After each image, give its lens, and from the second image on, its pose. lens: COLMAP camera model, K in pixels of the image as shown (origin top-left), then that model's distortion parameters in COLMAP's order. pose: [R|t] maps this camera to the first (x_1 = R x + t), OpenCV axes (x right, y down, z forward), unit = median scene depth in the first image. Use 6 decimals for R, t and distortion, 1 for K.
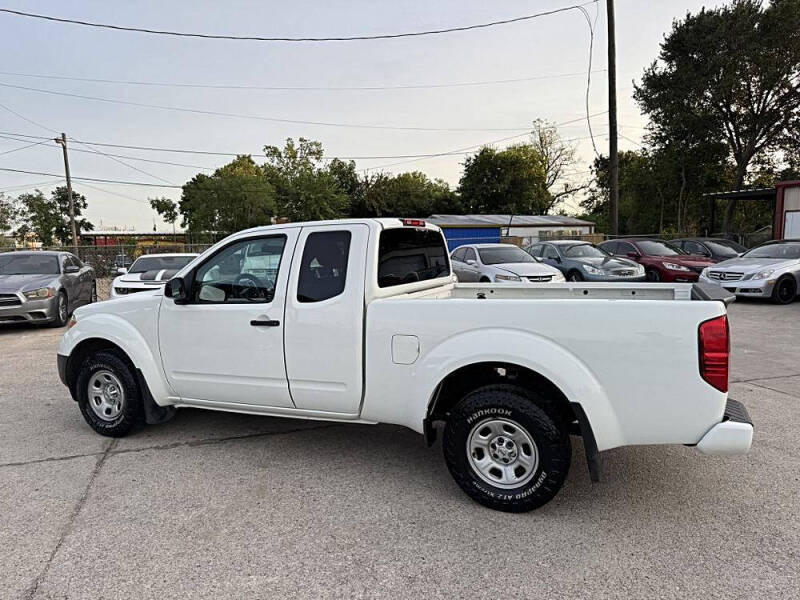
lens RADIAL K [[558.5, 0, 396.2], [0, 558.5, 305.3], [0, 0, 1]] dist [0.095708, -0.132441]
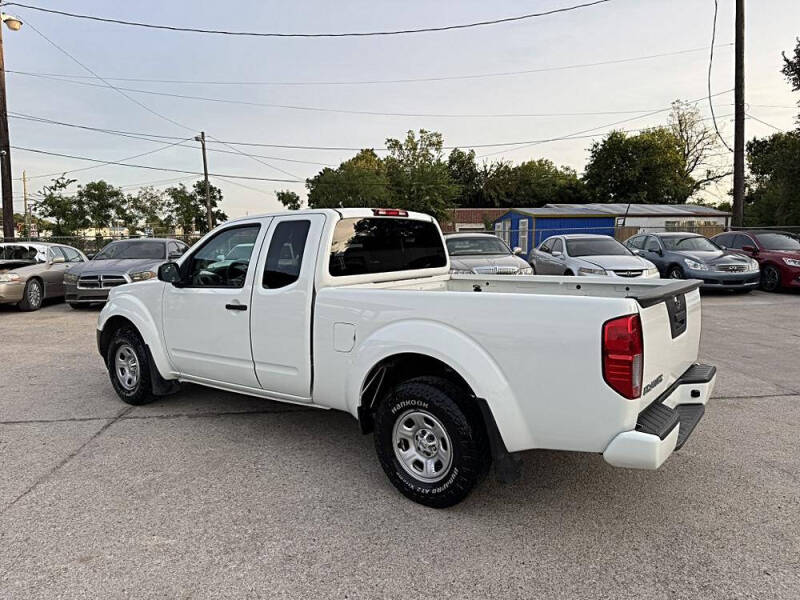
lens RADIAL K [[560.7, 0, 402.6], [0, 560.7, 297.9], [0, 0, 1]] dist [0.090704, -0.126051]
pose [[0.977039, 0.031424, -0.210730, 0.059398], [-0.030789, 0.999506, 0.006294, -0.000365], [0.210824, 0.000338, 0.977524, 0.004198]]
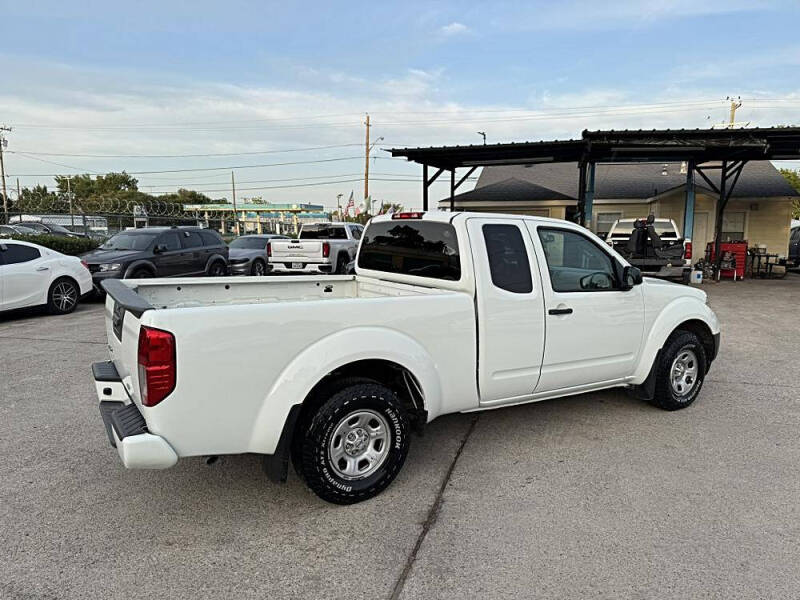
lens RADIAL K [[561.9, 0, 403.1], [0, 561.9, 306.2], [0, 0, 1]] dist [0.113306, -0.181089]
pose [[-0.547570, 0.126751, -0.827104, 0.198284], [-0.088173, 0.974217, 0.207669, -0.043905], [0.832101, 0.186642, -0.522276, 0.343306]]
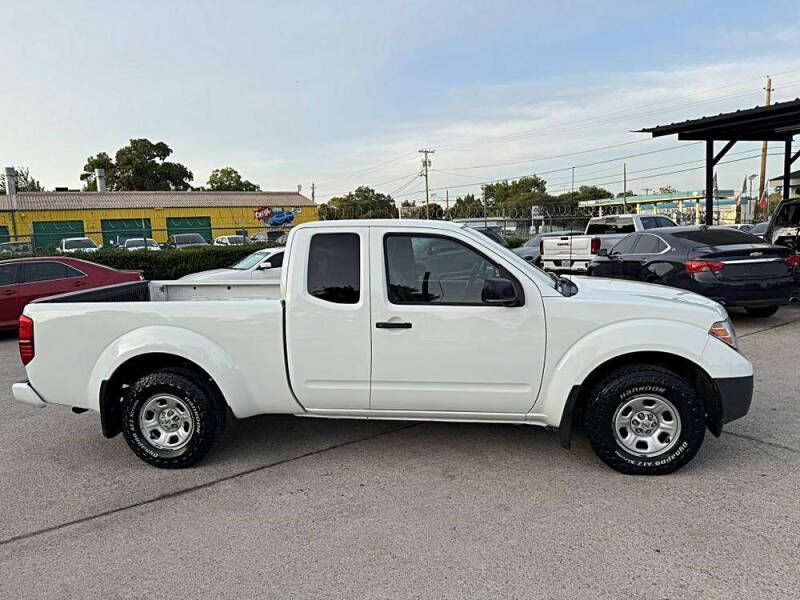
lens RADIAL K [[558.5, 0, 396.2], [0, 558.5, 305.3], [0, 0, 1]] dist [0.095708, -0.132441]
pose [[-0.958116, 0.092292, -0.271101, 0.041614], [0.025854, 0.970657, 0.239073, -0.055431], [0.285210, 0.222051, -0.932389, 0.458626]]
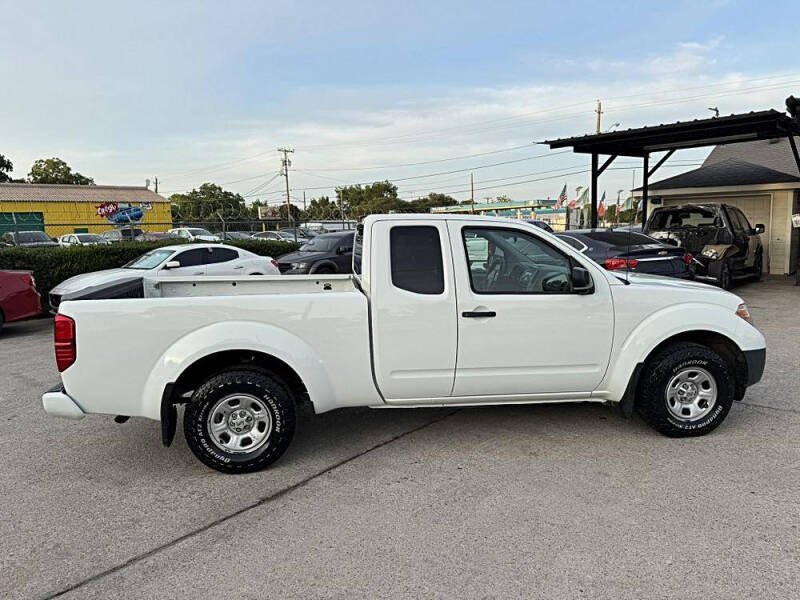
lens RADIAL K [[558.5, 0, 396.2], [0, 558.5, 305.3], [0, 0, 1]] dist [0.095708, -0.132441]
pose [[-0.853132, 0.109367, -0.510103, 0.118483], [-0.016867, 0.971485, 0.236498, -0.053226], [0.521423, 0.210368, -0.826961, 0.431556]]
